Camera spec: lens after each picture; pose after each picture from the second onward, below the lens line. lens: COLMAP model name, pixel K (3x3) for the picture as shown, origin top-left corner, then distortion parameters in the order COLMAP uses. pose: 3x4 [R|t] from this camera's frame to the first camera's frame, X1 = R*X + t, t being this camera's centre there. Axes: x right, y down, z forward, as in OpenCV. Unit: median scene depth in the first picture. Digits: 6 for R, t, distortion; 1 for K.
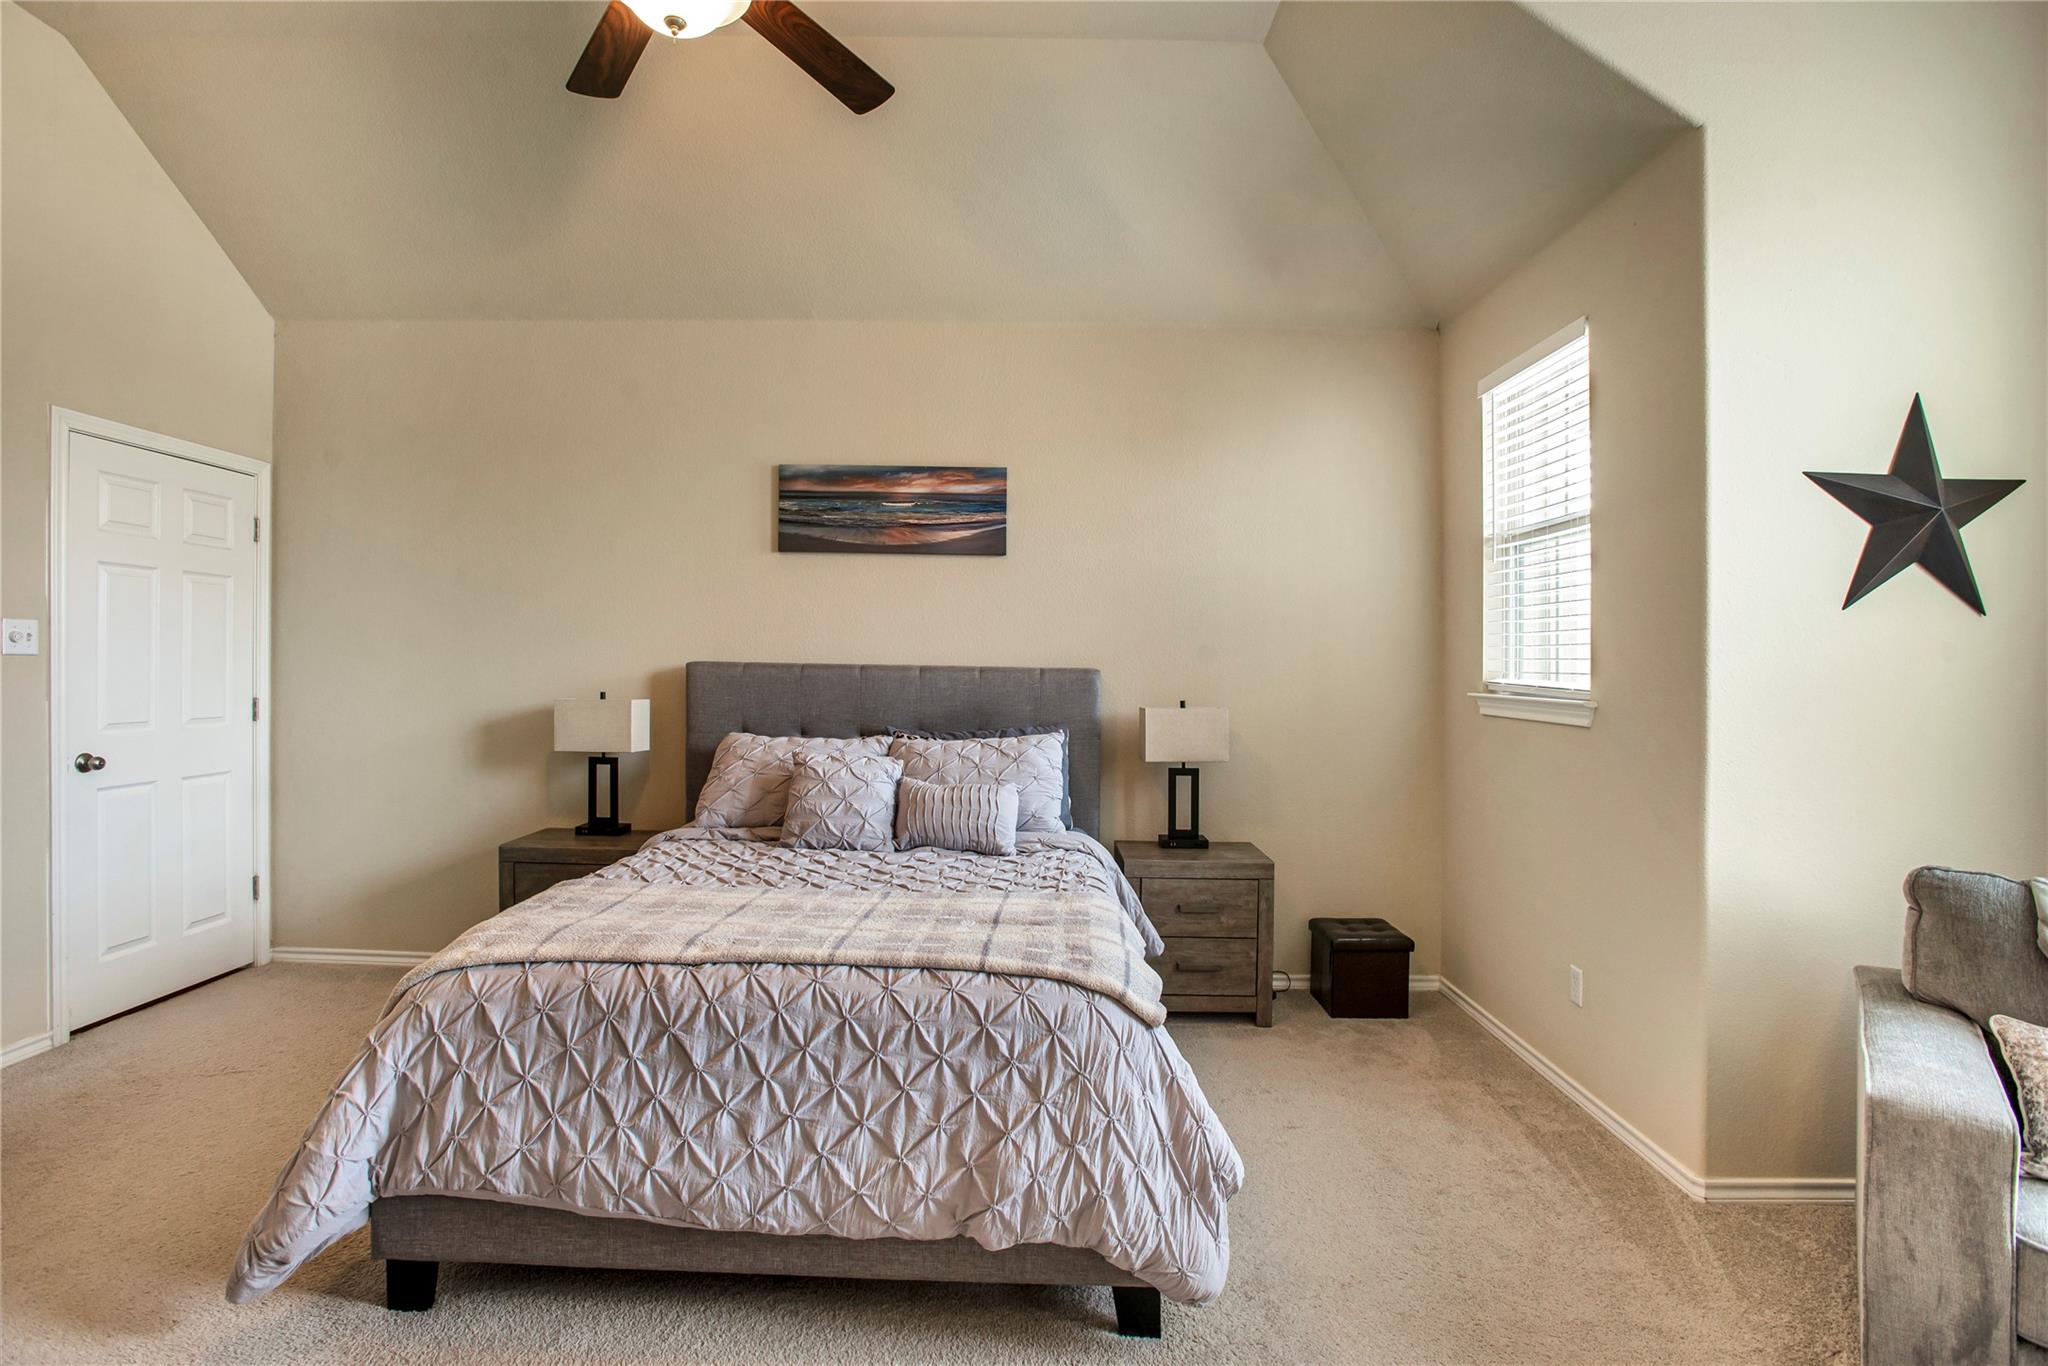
lens RADIAL K [[1010.7, 0, 1024.0], [0, 1010.7, 683.0], [0, 0, 1]] dist [-0.048892, -0.000035]
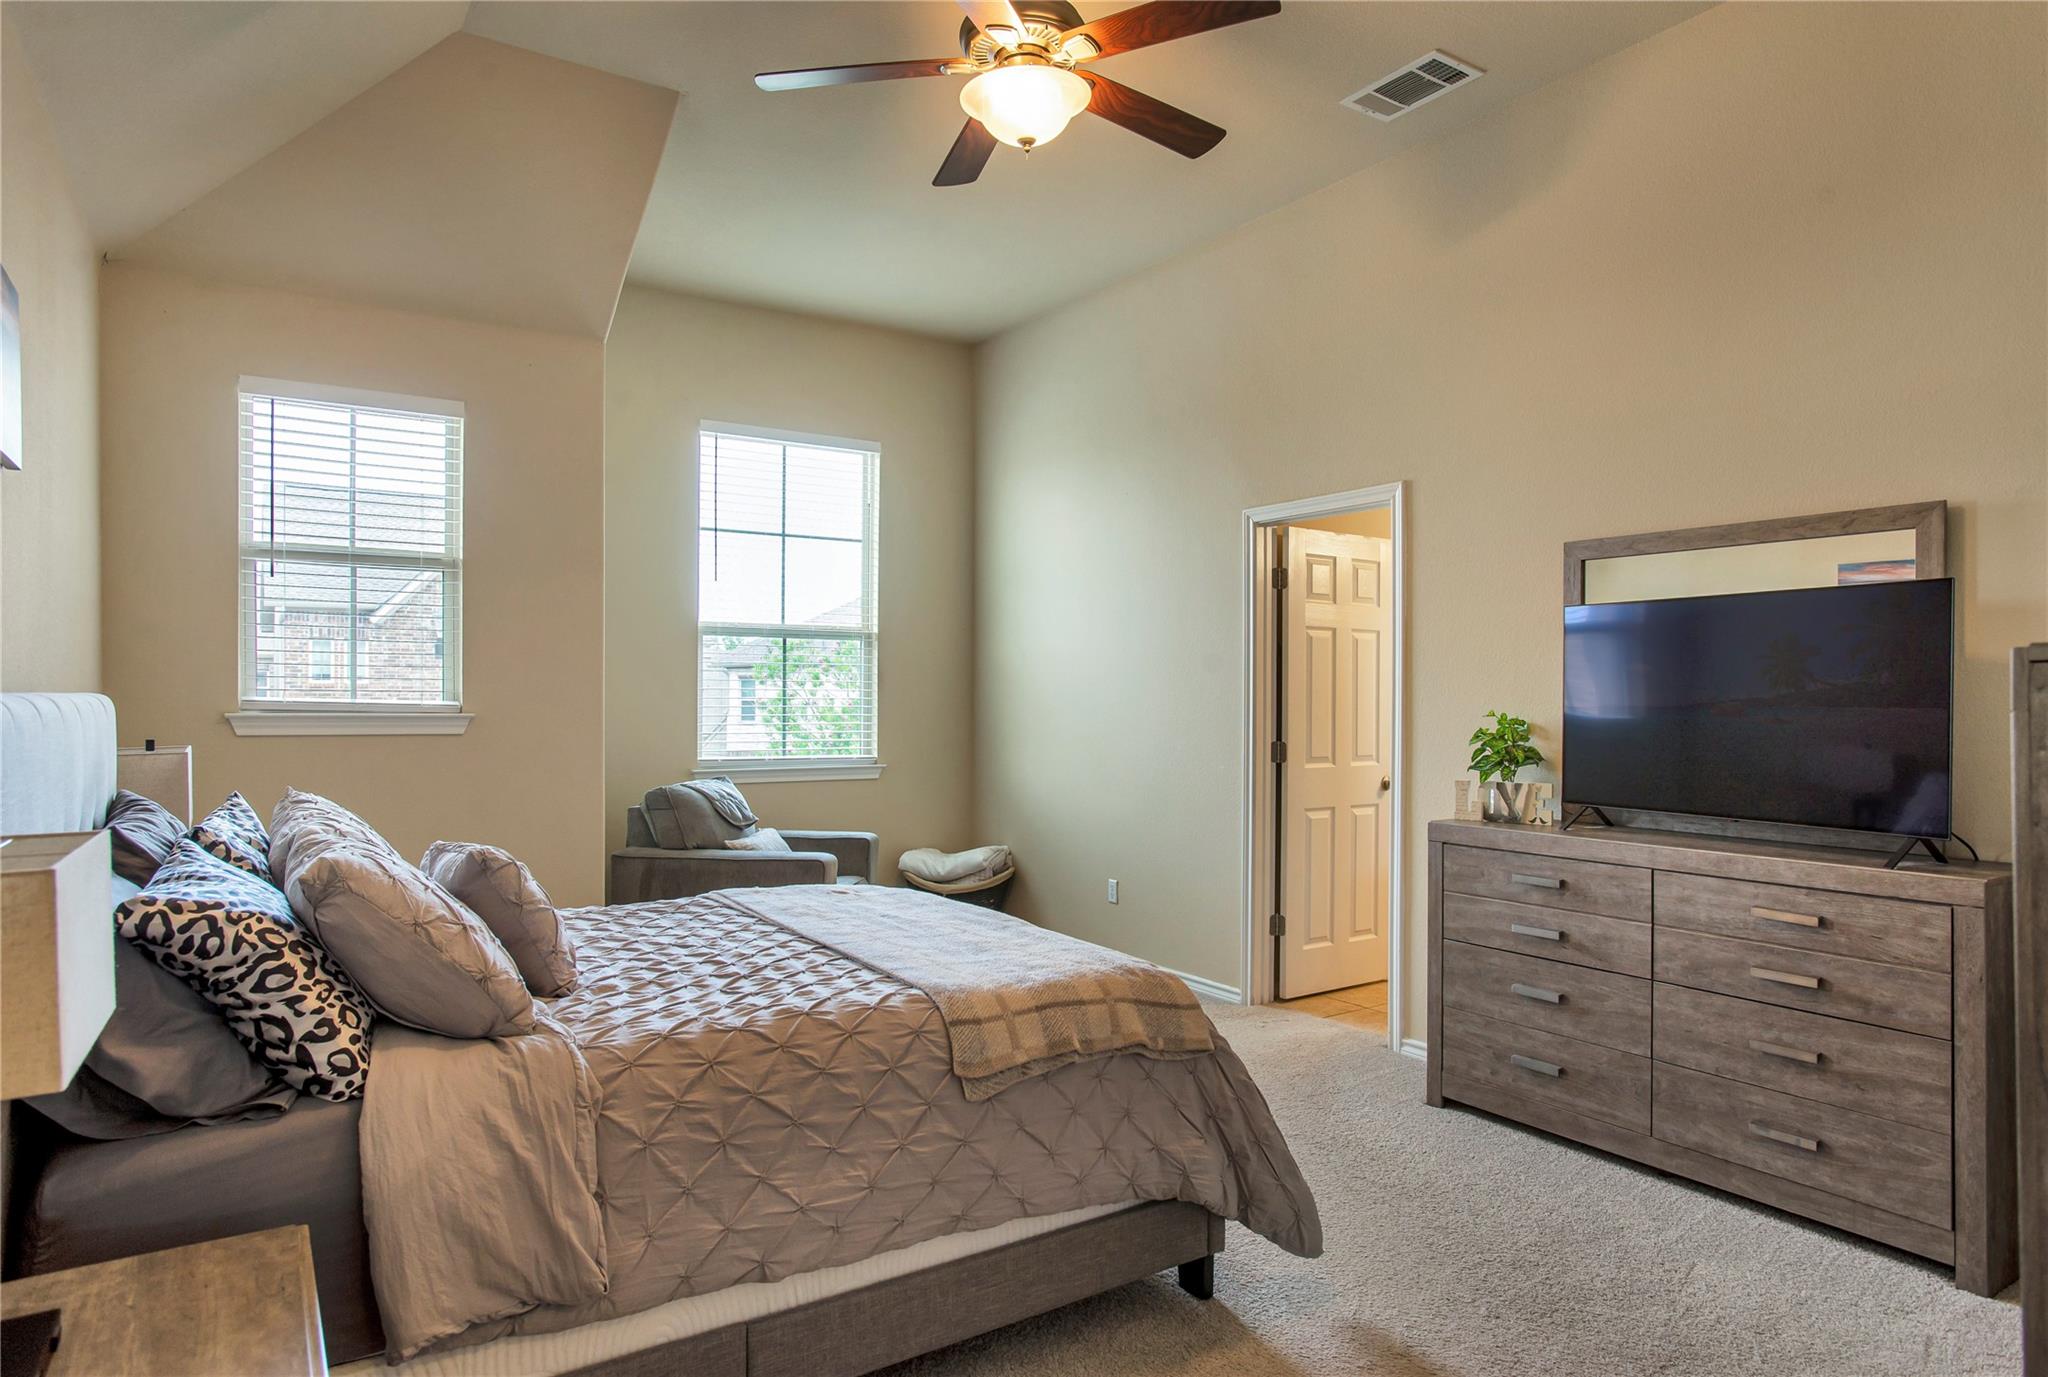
lens RADIAL K [[1223.9, 0, 1024.0], [0, 1223.9, 688.5], [0, 0, 1]] dist [0.002692, 0.000346]
pose [[-0.546903, -0.017591, 0.837011, -0.819419], [-0.006295, 0.999837, 0.016901, -0.032634], [-0.837172, 0.003974, -0.546925, 0.932283]]
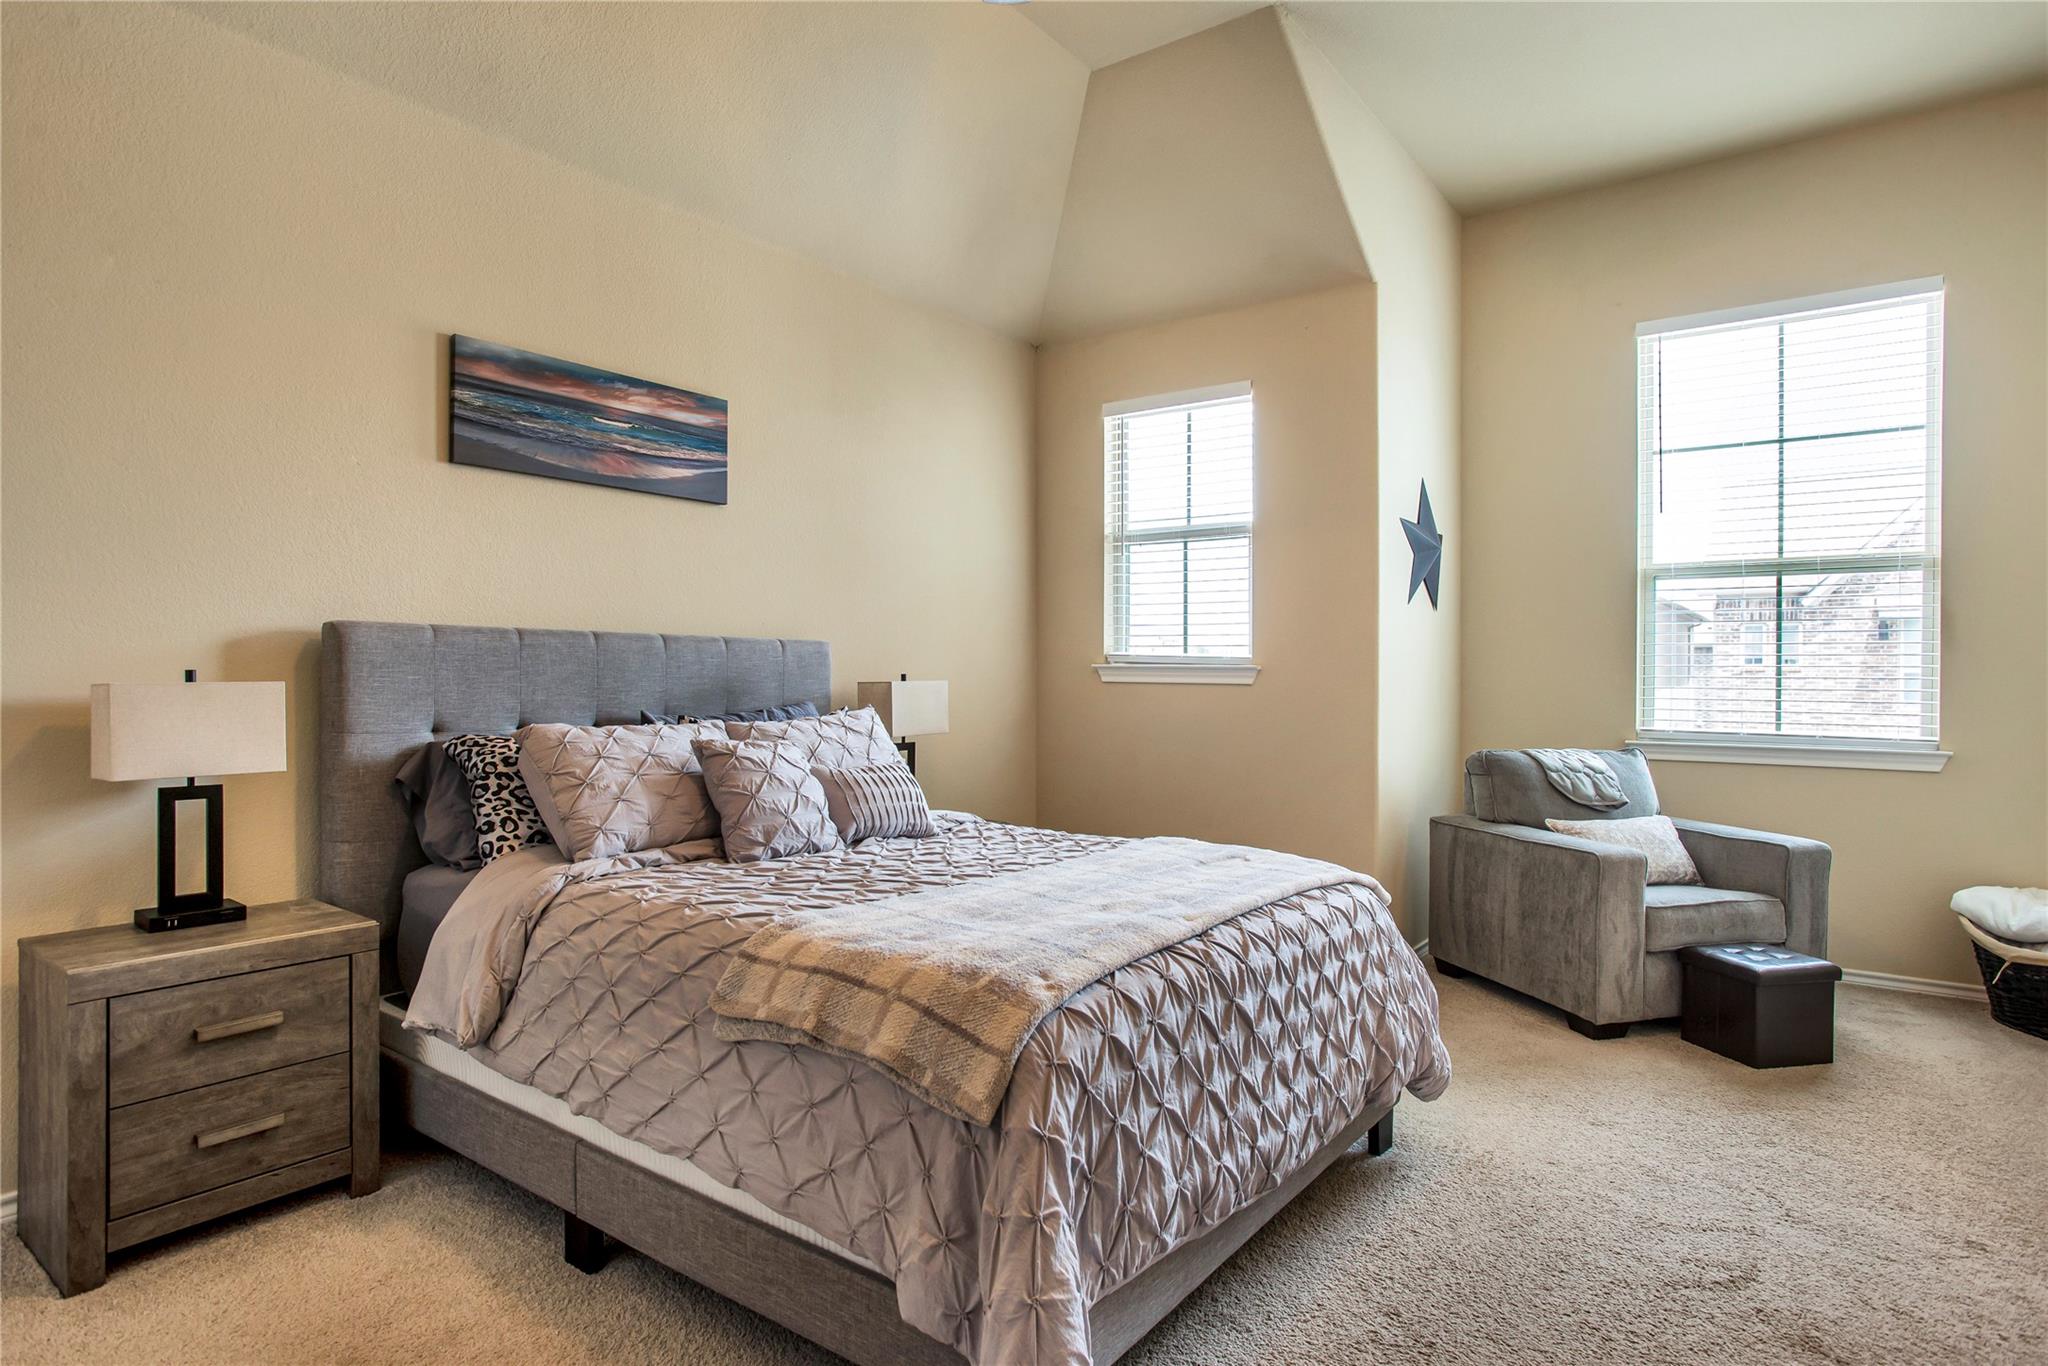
lens RADIAL K [[1112.4, 0, 1024.0], [0, 1112.4, 683.0], [0, 0, 1]] dist [-0.002652, -0.000312]
pose [[0.598224, -0.019556, 0.801091, -0.634132], [0.010501, 0.999808, 0.016566, 0.010180], [-0.801260, -0.001497, 0.598314, 0.249308]]
